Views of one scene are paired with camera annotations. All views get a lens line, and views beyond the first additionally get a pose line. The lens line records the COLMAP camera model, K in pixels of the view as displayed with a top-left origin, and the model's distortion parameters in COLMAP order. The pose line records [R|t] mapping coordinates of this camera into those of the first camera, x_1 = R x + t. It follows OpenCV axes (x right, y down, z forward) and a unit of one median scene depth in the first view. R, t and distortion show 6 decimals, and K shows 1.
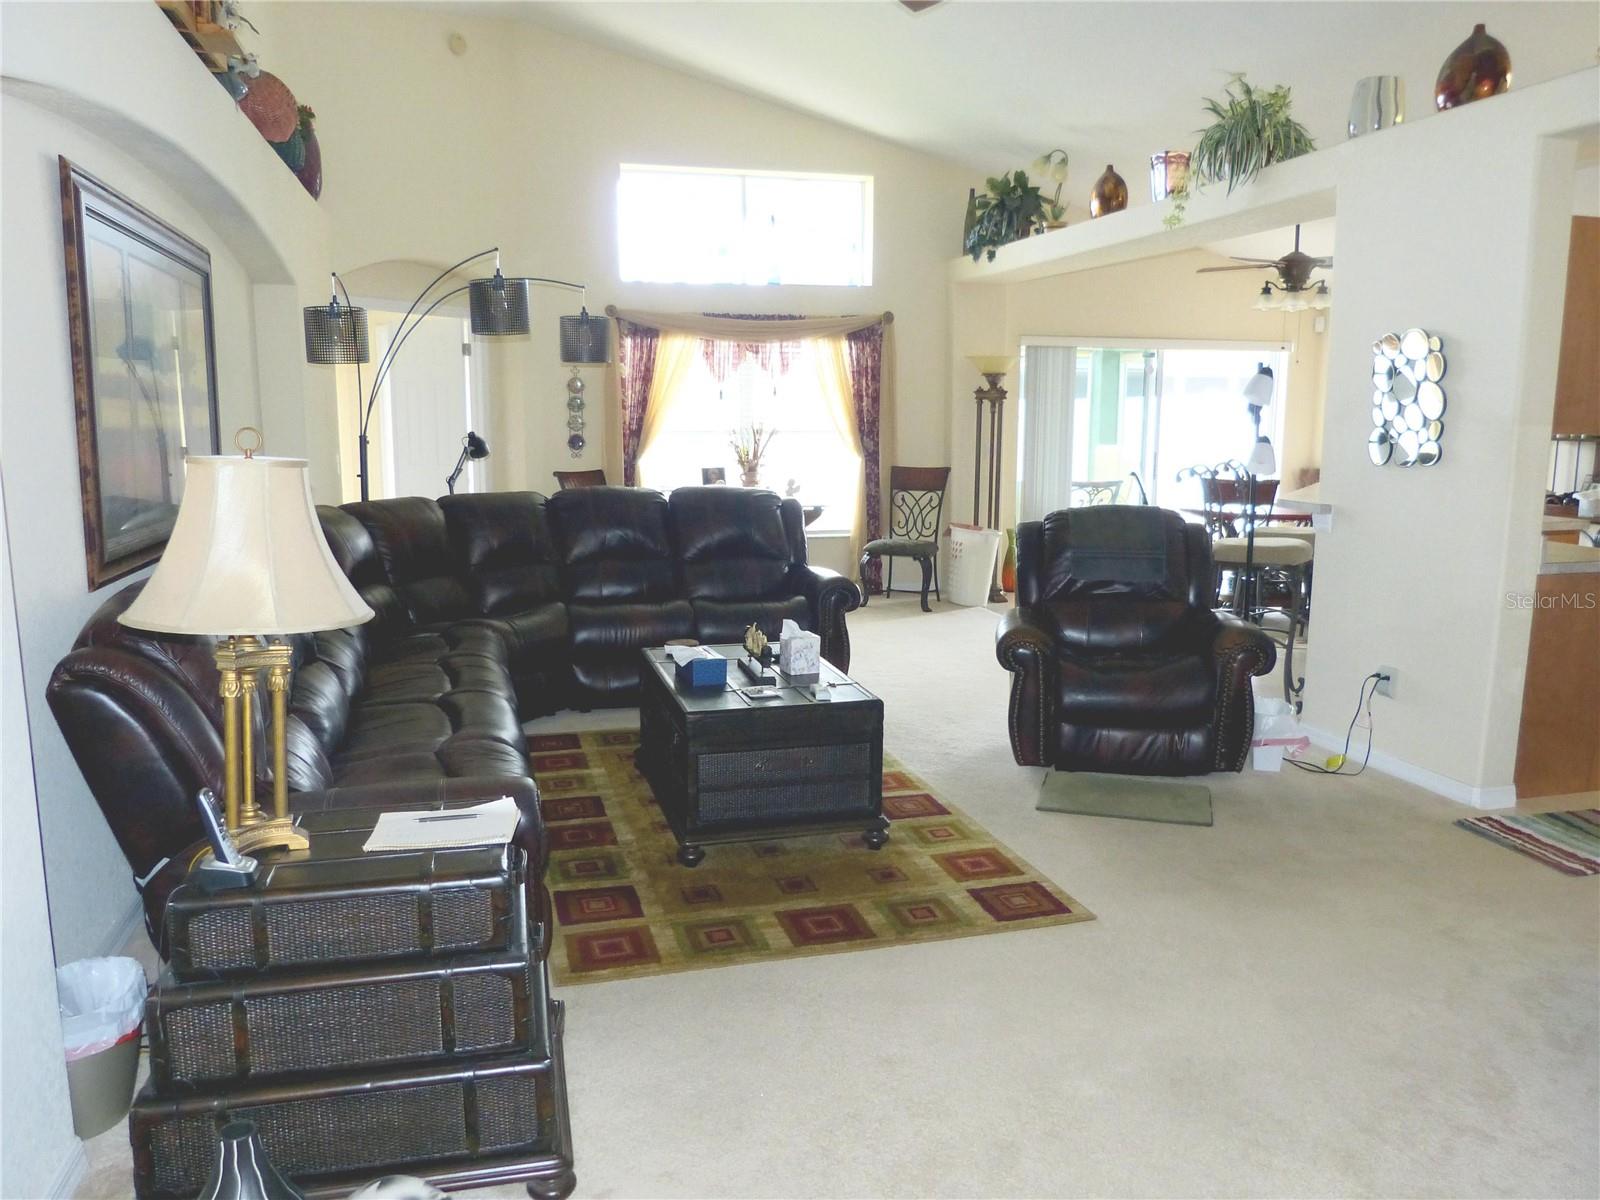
lens RADIAL K [[1218.4, 0, 800.0], [0, 1218.4, 600.0], [0, 0, 1]] dist [-0.042103, 0.038799]
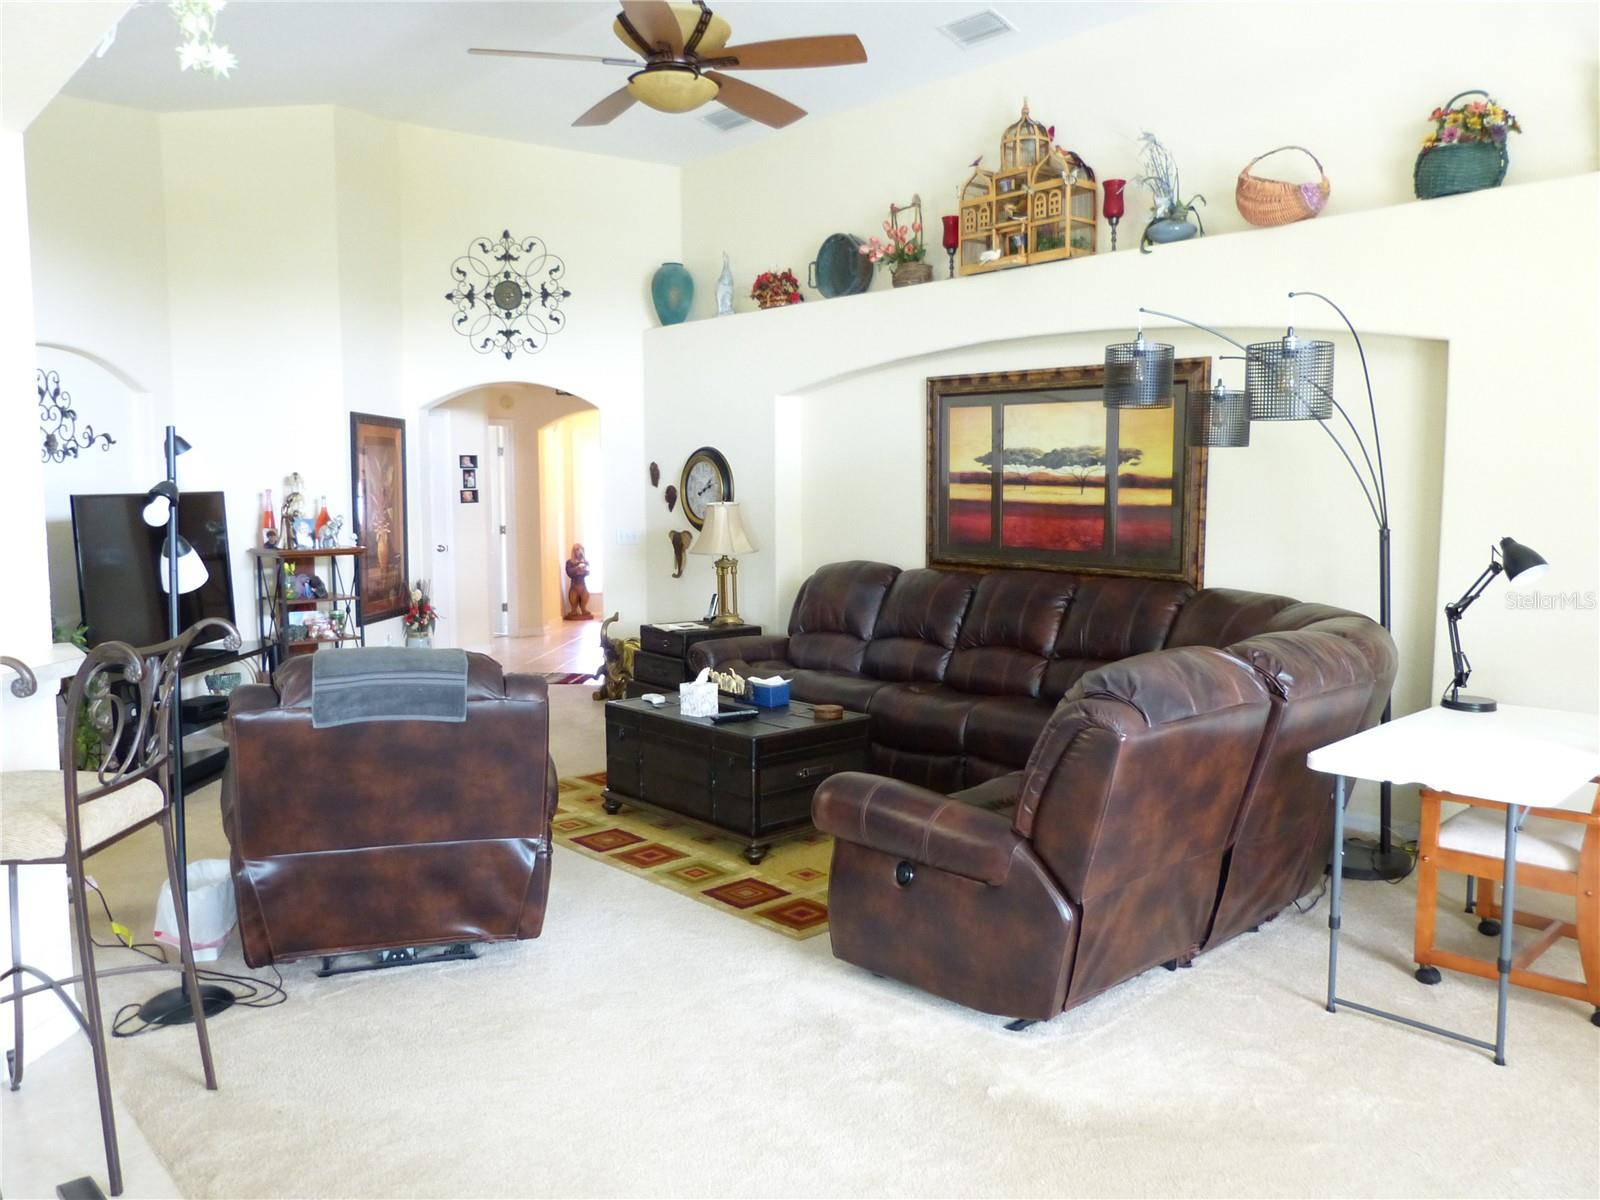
lens RADIAL K [[1218.4, 0, 800.0], [0, 1218.4, 600.0], [0, 0, 1]] dist [-0.042103, 0.038799]
pose [[-0.892806, 0.041829, -0.448496, 0.219700], [-0.072223, 0.969504, 0.234193, -0.166913], [0.444614, 0.241480, -0.862557, 1.024817]]
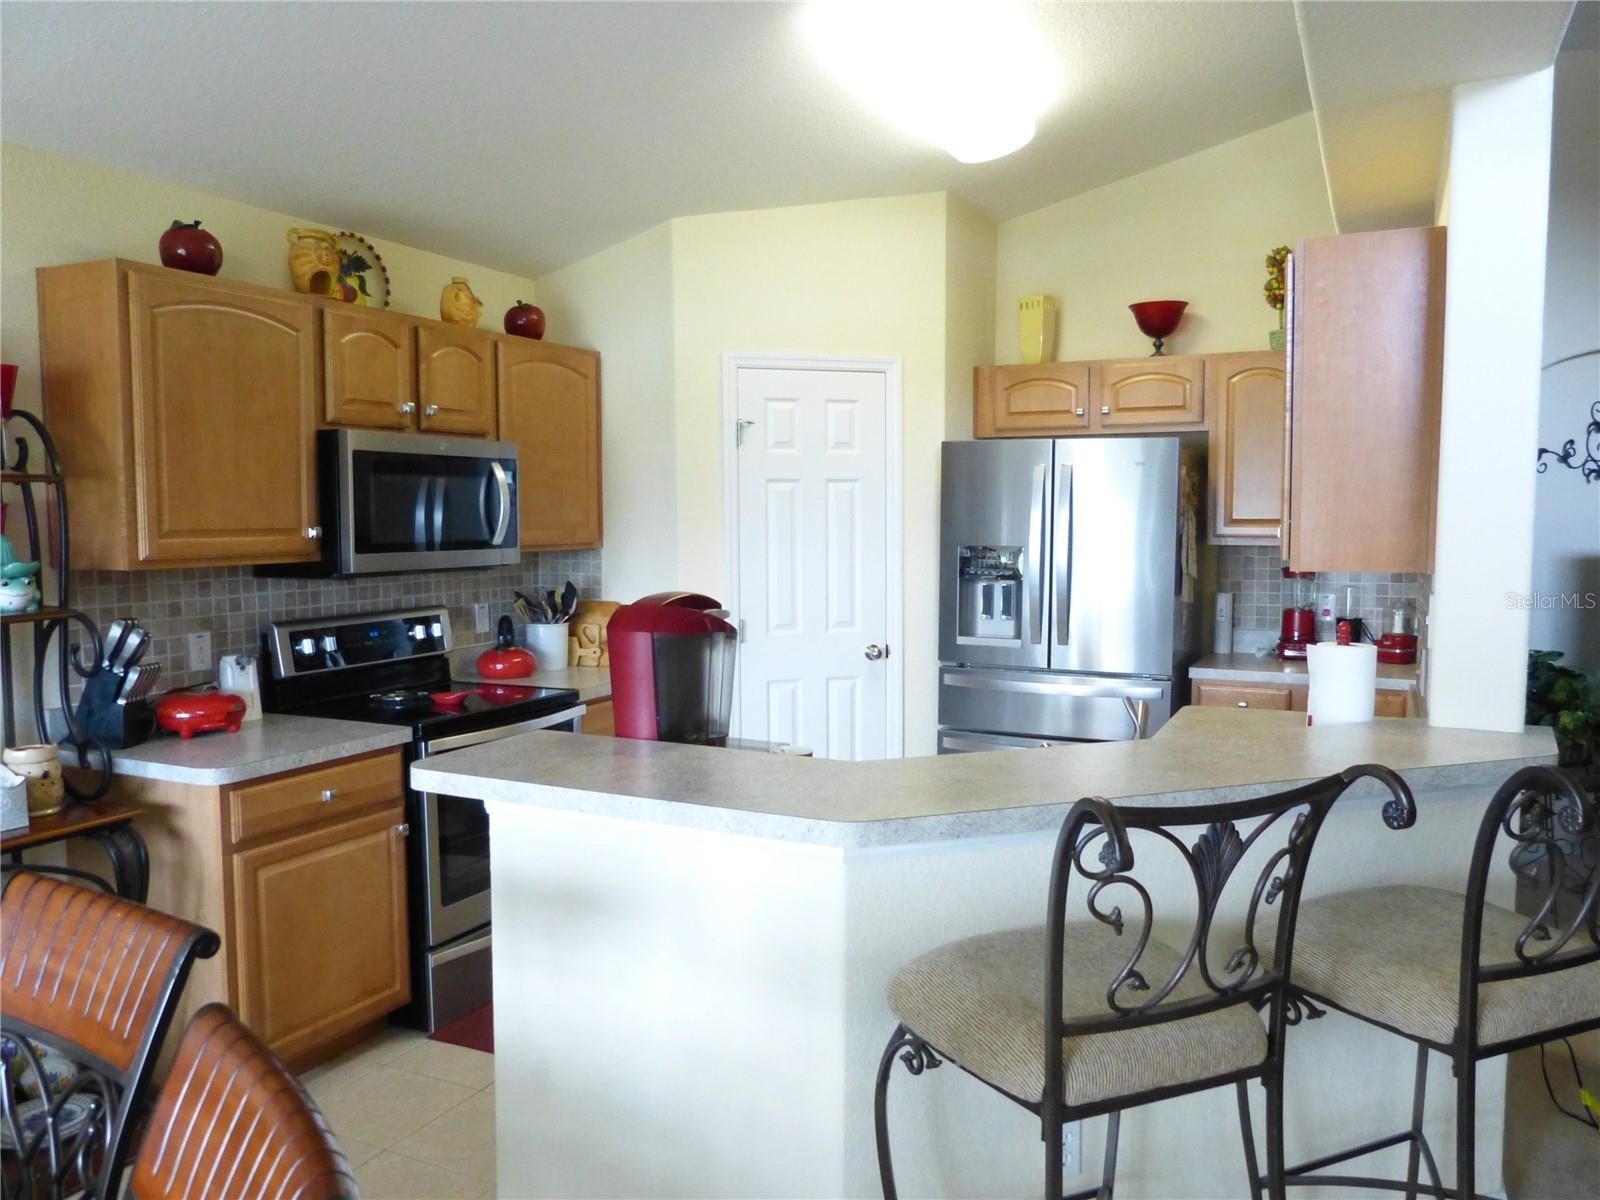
lens RADIAL K [[1218.4, 0, 800.0], [0, 1218.4, 600.0], [0, 0, 1]] dist [-0.042103, 0.038799]
pose [[-0.757434, -0.049580, 0.651026, 0.203820], [0.104698, 0.974986, 0.196062, -0.153328], [-0.644462, 0.216665, -0.733297, 0.916539]]
